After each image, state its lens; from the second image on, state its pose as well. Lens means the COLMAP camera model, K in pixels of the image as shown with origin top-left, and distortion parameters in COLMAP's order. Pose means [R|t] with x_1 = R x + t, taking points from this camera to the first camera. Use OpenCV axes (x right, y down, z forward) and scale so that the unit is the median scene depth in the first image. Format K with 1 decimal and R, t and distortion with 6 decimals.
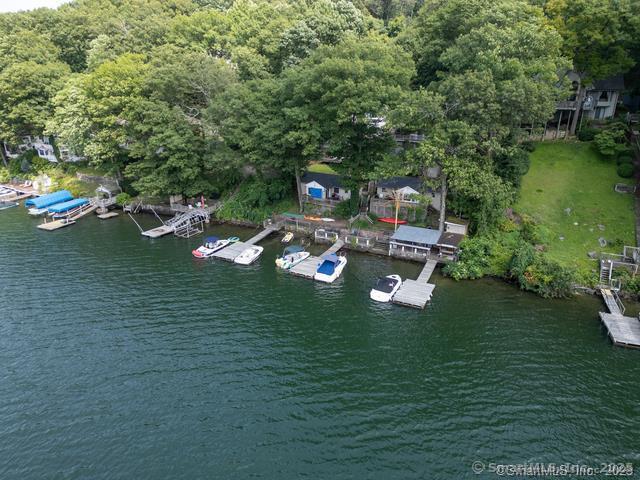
lens RADIAL K [[447.1, 0, 320.0], [0, 447.1, 240.0], [0, 0, 1]] dist [0.074115, -0.075257]
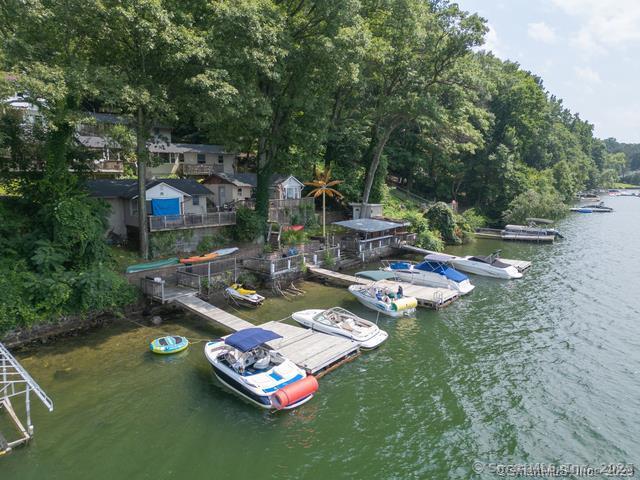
lens RADIAL K [[447.1, 0, 320.0], [0, 447.1, 240.0], [0, 0, 1]] dist [0.074115, -0.075257]
pose [[0.196403, -0.145803, 0.969622, -0.491210], [0.334017, 0.939686, 0.073645, -0.065336], [-0.921878, 0.309406, 0.233258, 0.864621]]
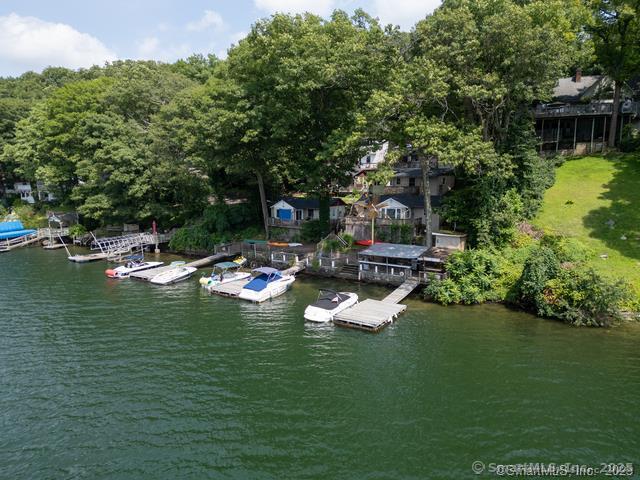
lens RADIAL K [[447.1, 0, 320.0], [0, 447.1, 240.0], [0, 0, 1]] dist [0.074115, -0.075257]
pose [[0.994194, 0.007878, -0.107315, 0.163895], [-0.030070, 0.977924, -0.206784, 0.121111], [0.103317, 0.208810, 0.972483, 0.254357]]
